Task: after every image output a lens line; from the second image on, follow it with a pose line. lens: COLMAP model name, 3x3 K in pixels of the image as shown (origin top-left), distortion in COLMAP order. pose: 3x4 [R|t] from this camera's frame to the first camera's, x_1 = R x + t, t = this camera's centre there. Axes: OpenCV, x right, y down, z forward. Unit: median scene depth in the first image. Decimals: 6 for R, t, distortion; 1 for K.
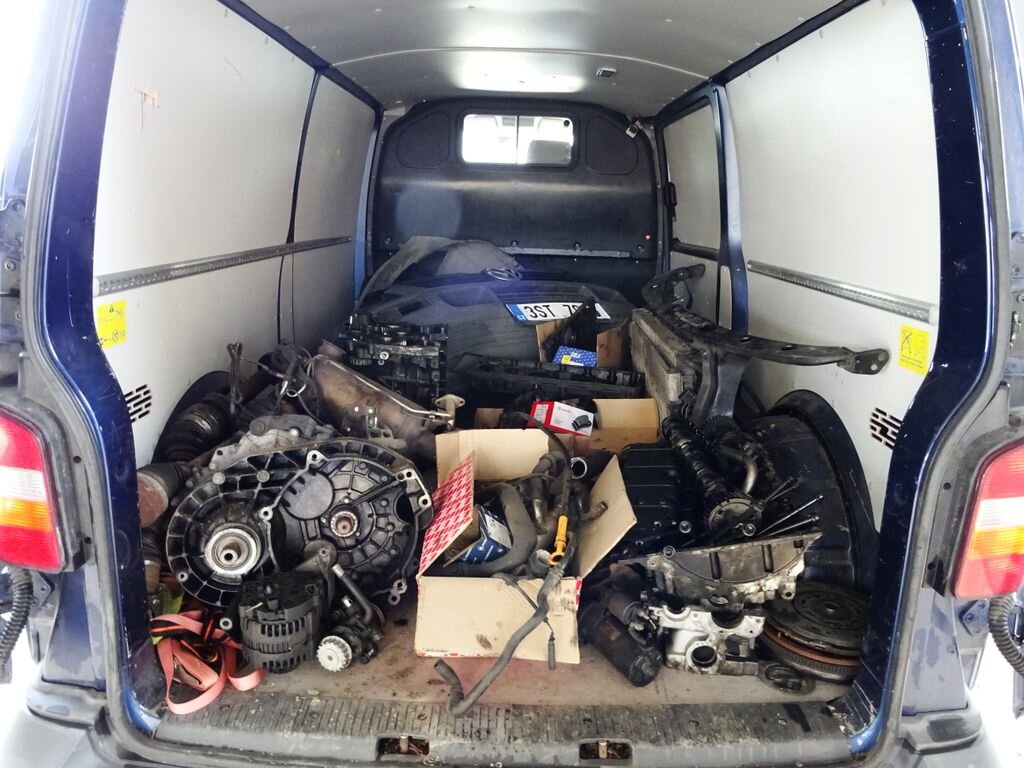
lens RADIAL K [[736.3, 0, 512.0], [0, 736.3, 384.0], [0, 0, 1]] dist [-0.001474, 0.002134]
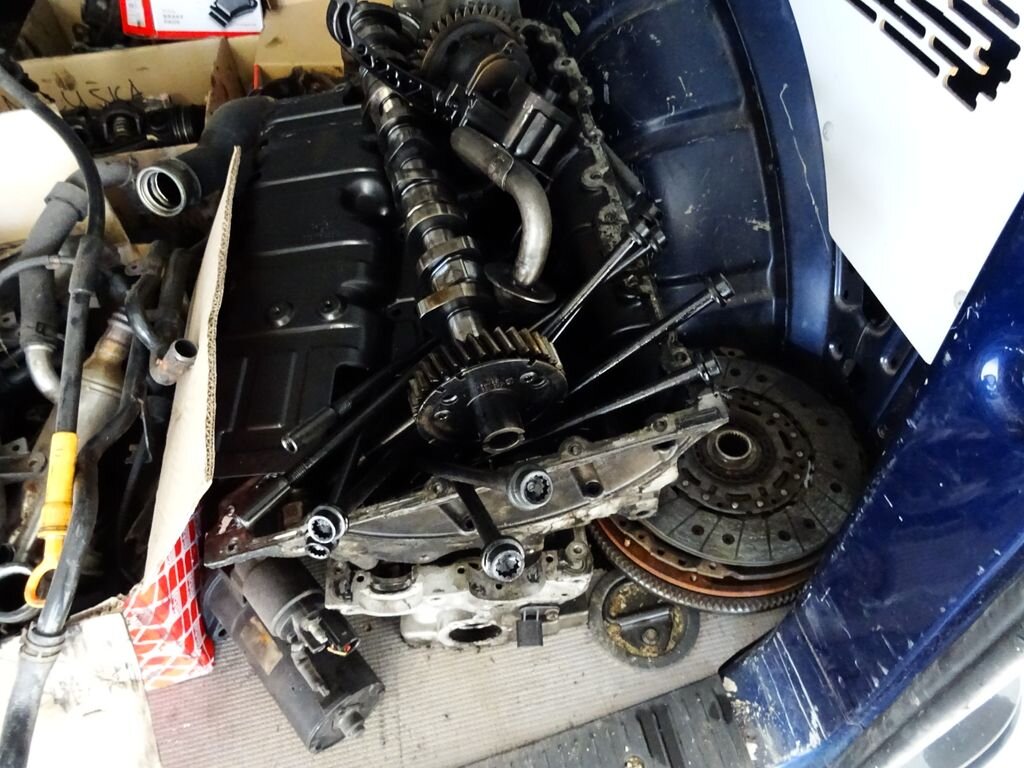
lens RADIAL K [[736.3, 0, 512.0], [0, 736.3, 384.0], [0, 0, 1]] dist [-0.001474, 0.002134]
pose [[0.970031, -0.231002, 0.075354, 0.286698], [0.137735, 0.778242, 0.612673, -0.038055], [-0.200172, -0.583933, 0.786736, 0.722315]]
